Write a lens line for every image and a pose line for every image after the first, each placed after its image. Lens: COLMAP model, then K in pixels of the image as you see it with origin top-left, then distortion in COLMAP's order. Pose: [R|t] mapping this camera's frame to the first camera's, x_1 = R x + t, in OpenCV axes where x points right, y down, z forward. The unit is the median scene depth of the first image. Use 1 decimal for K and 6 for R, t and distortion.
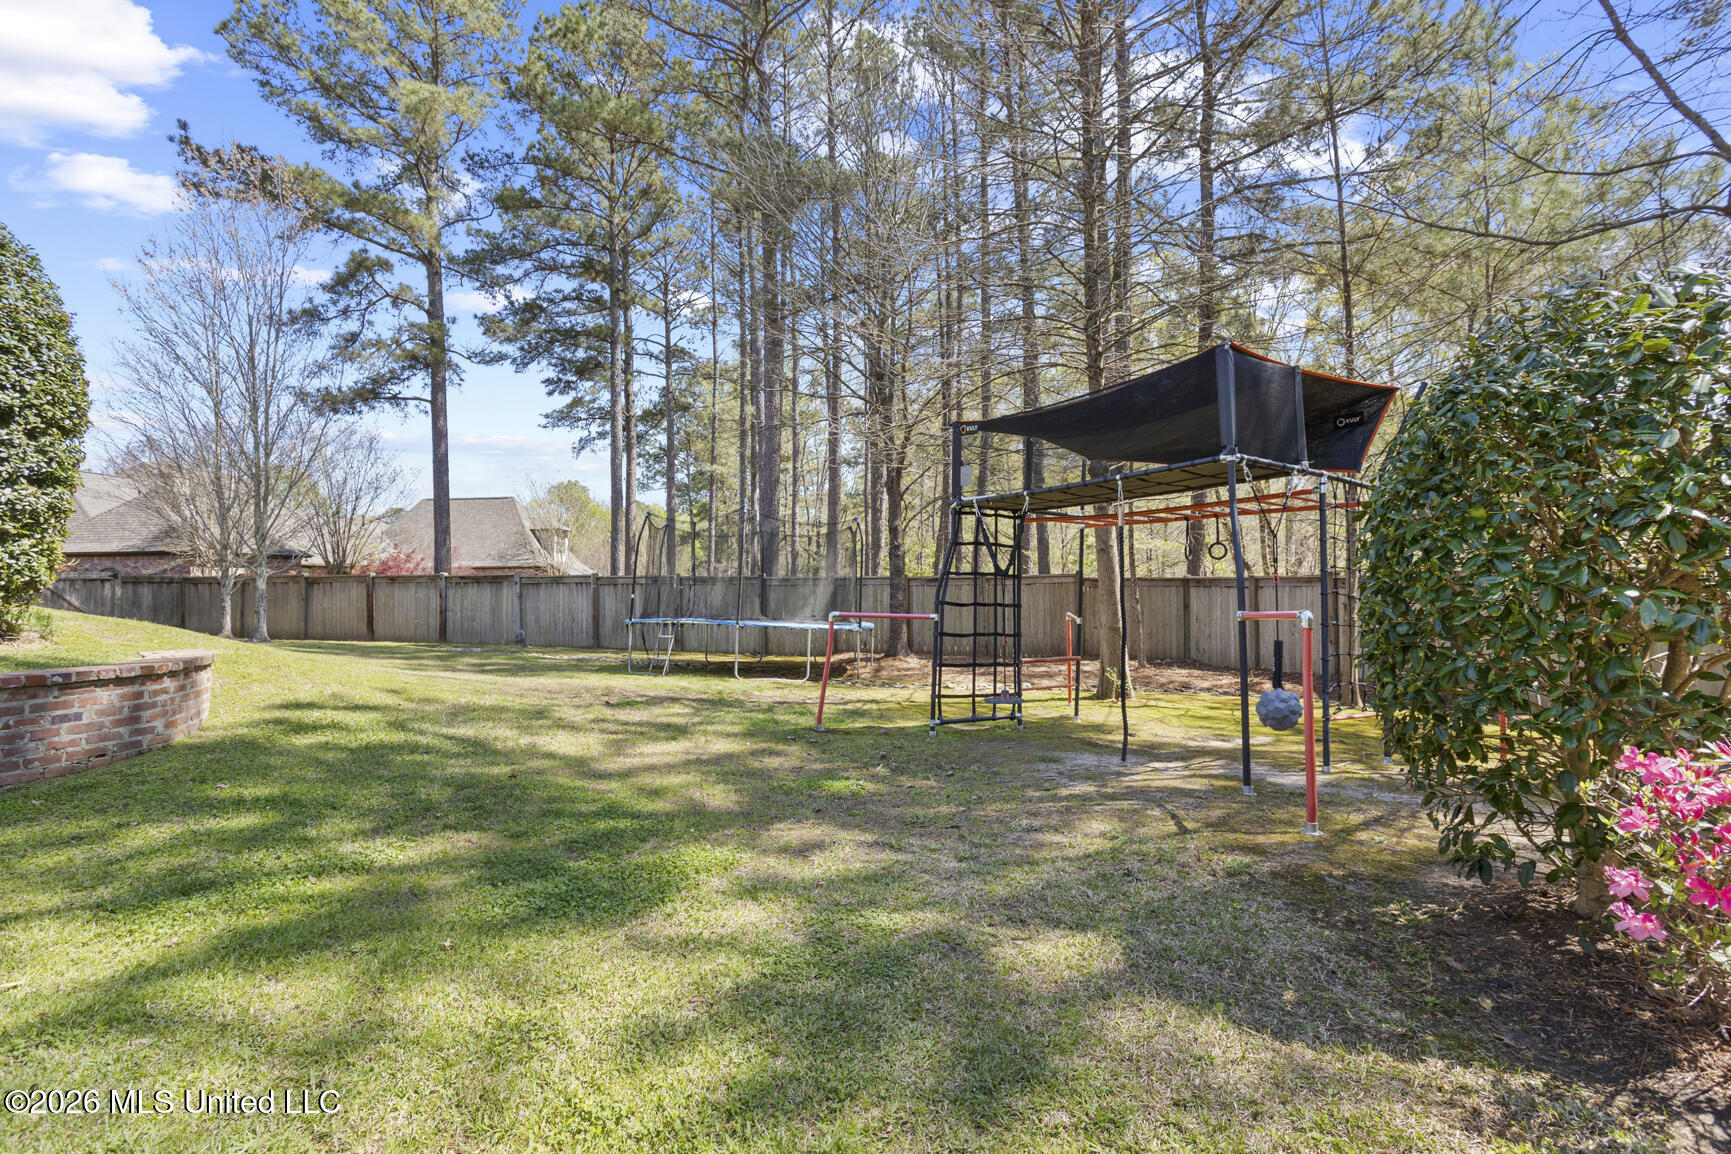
lens RADIAL K [[875.0, 0, 865.5], [0, 875.0, 577.0], [0, 0, 1]] dist [0.000015, 0.000350]
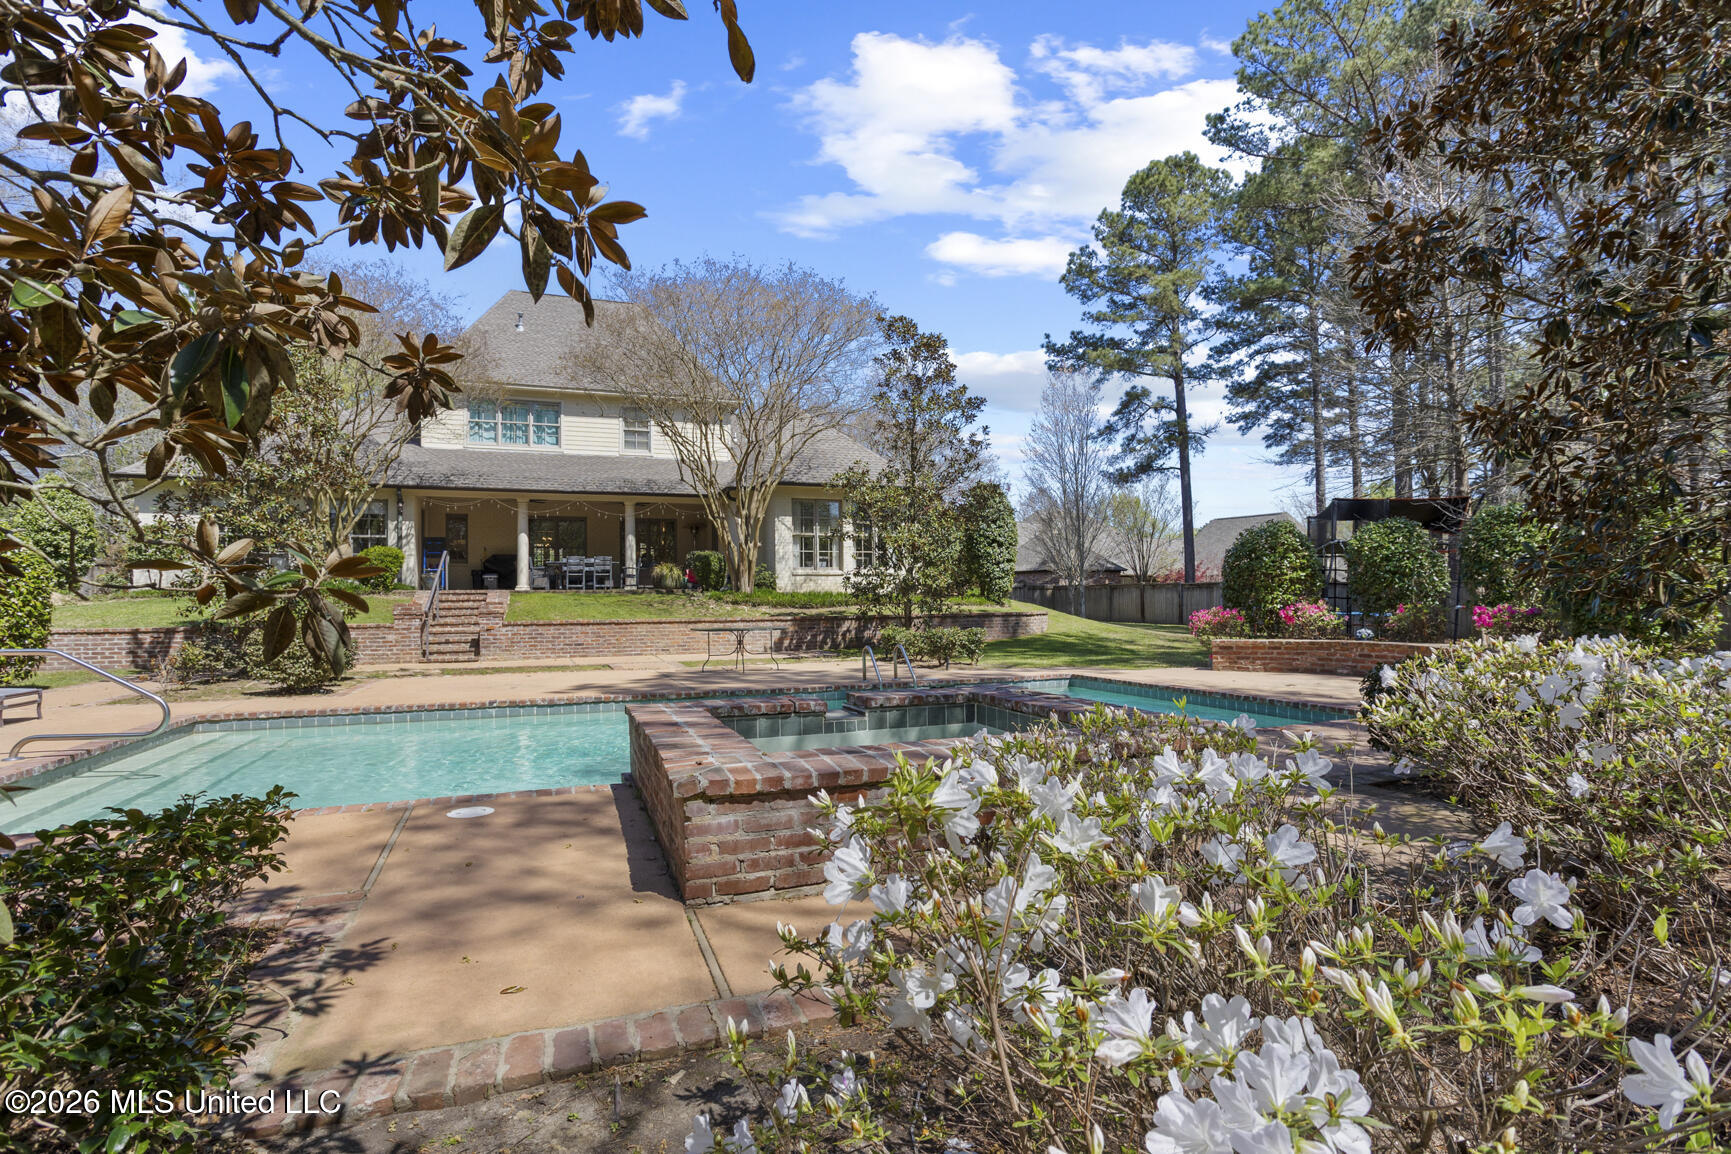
lens RADIAL K [[875.0, 0, 865.5], [0, 875.0, 577.0], [0, 0, 1]] dist [0.000015, 0.000350]
pose [[0.613925, -0.015282, -0.789216, 0.383038], [0.020774, 0.999779, -0.003200, -0.019607], [0.789091, -0.014431, 0.614107, -0.387341]]
